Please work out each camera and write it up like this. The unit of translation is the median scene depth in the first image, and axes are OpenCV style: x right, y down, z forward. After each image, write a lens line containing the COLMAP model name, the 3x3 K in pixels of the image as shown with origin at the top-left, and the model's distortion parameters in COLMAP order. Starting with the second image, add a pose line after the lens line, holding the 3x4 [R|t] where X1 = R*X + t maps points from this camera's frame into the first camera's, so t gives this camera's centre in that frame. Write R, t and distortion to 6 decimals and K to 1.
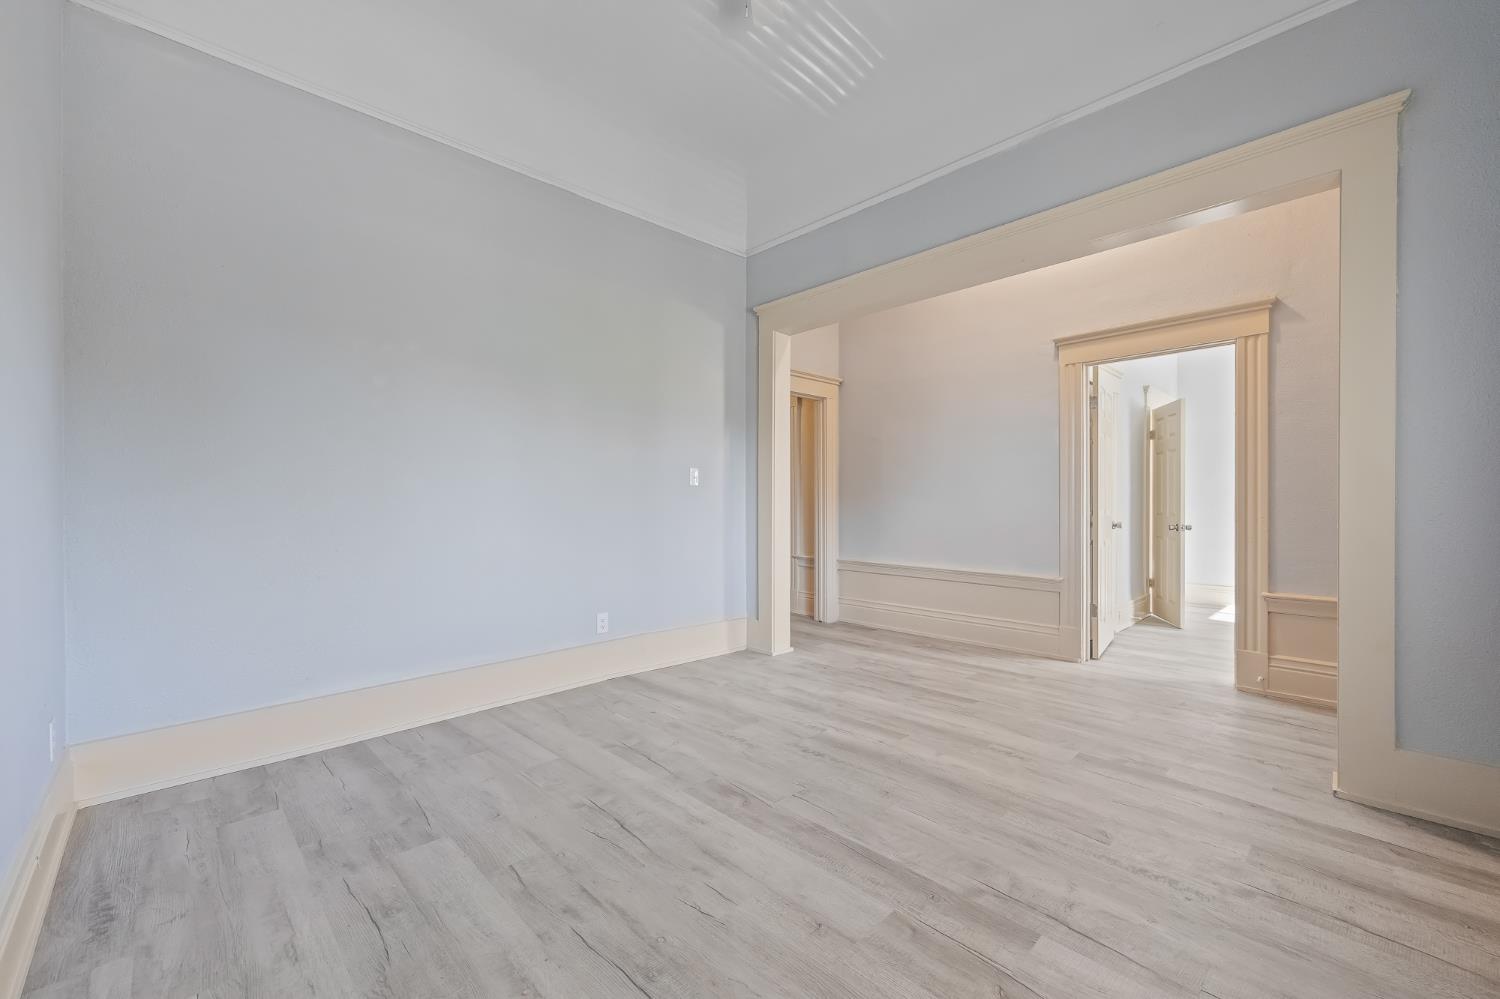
lens RADIAL K [[608.1, 0, 756.4], [0, 608.1, 507.2], [0, 0, 1]] dist [0.000331, 0.000681]
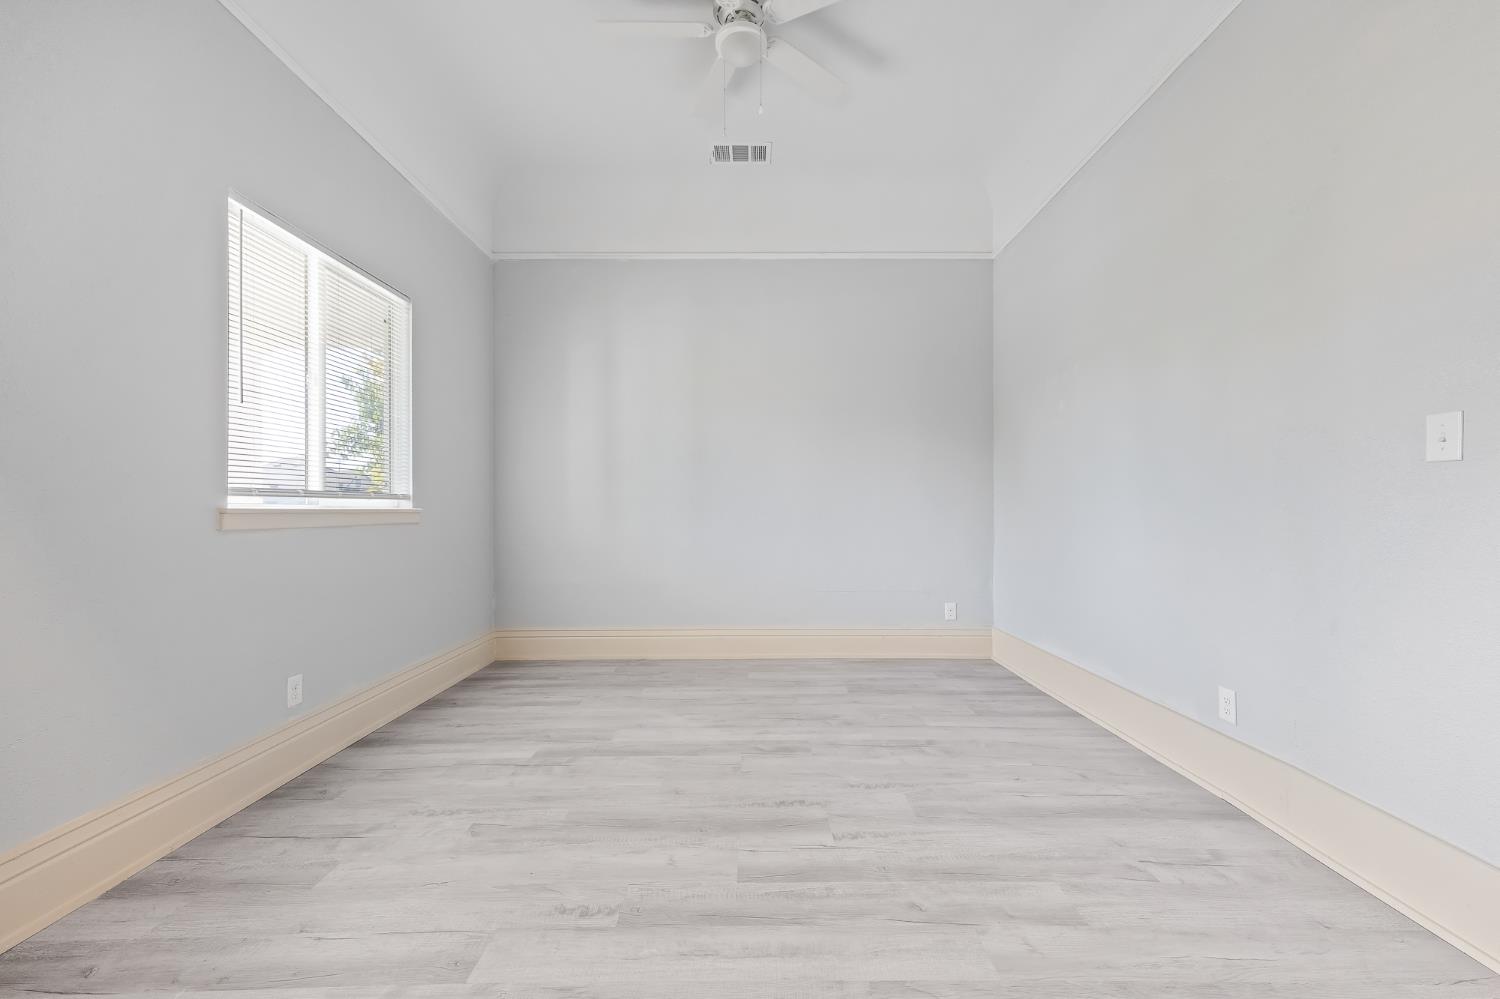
lens RADIAL K [[608.1, 0, 756.4], [0, 608.1, 507.2], [0, 0, 1]] dist [0.000331, 0.000681]
pose [[-0.697844, 0.003995, -0.716239, 0.847284], [0.001246, 0.999990, 0.004364, -0.018042], [0.716249, 0.002153, -0.697842, 1.793778]]
